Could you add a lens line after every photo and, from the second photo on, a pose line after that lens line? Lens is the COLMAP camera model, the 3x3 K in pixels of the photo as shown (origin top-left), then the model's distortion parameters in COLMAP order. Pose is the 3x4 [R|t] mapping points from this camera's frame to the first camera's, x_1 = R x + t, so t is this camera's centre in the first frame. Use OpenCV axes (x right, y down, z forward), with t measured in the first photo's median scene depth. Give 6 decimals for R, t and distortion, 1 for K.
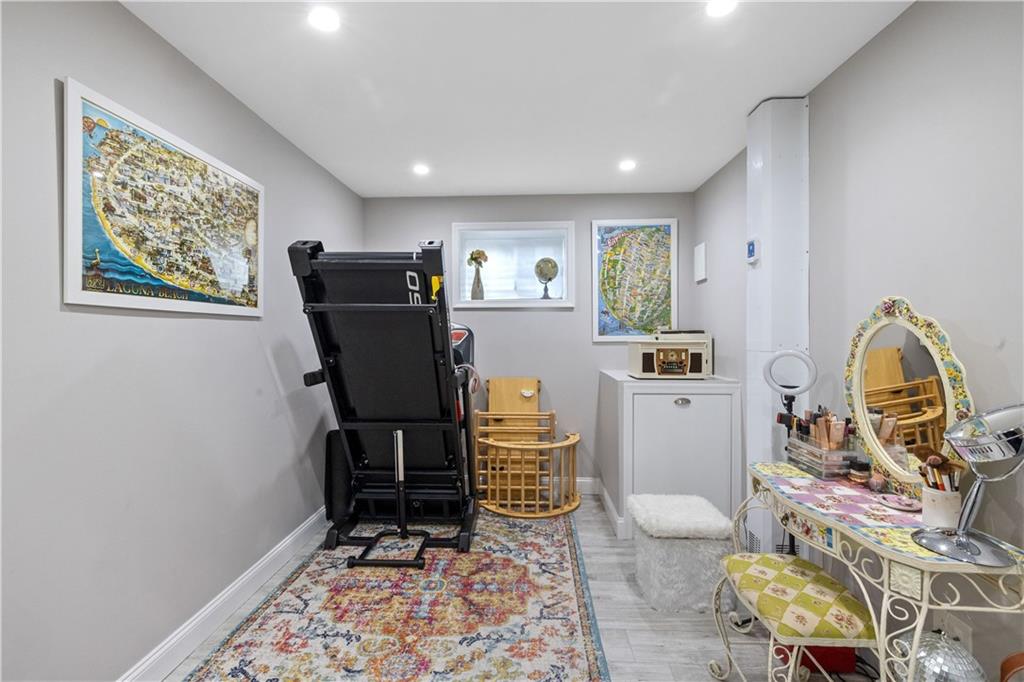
lens RADIAL K [[444.2, 0, 509.5], [0, 444.2, 337.1], [0, 0, 1]] dist [0.001558, 0.000463]
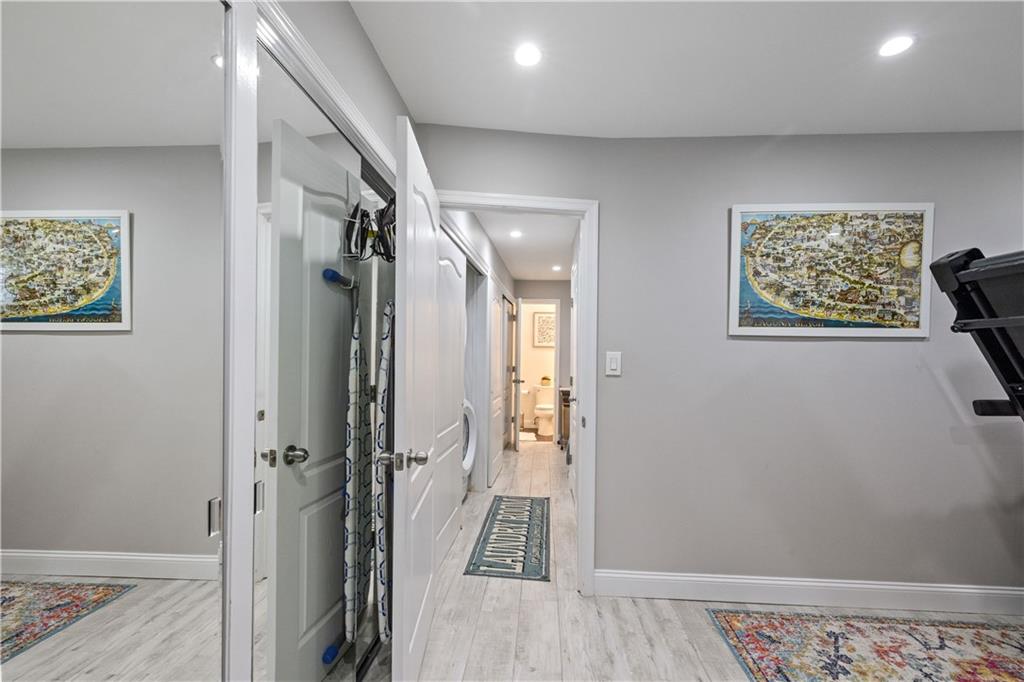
lens RADIAL K [[444.2, 0, 513.4], [0, 444.2, 349.9], [0, 0, 1]] dist [0.001558, 0.000463]
pose [[-0.017207, -0.009648, -0.999805, 0.542458], [-0.018074, 0.999793, -0.009337, 0.009980], [0.999689, 0.017910, -0.017378, 0.132483]]
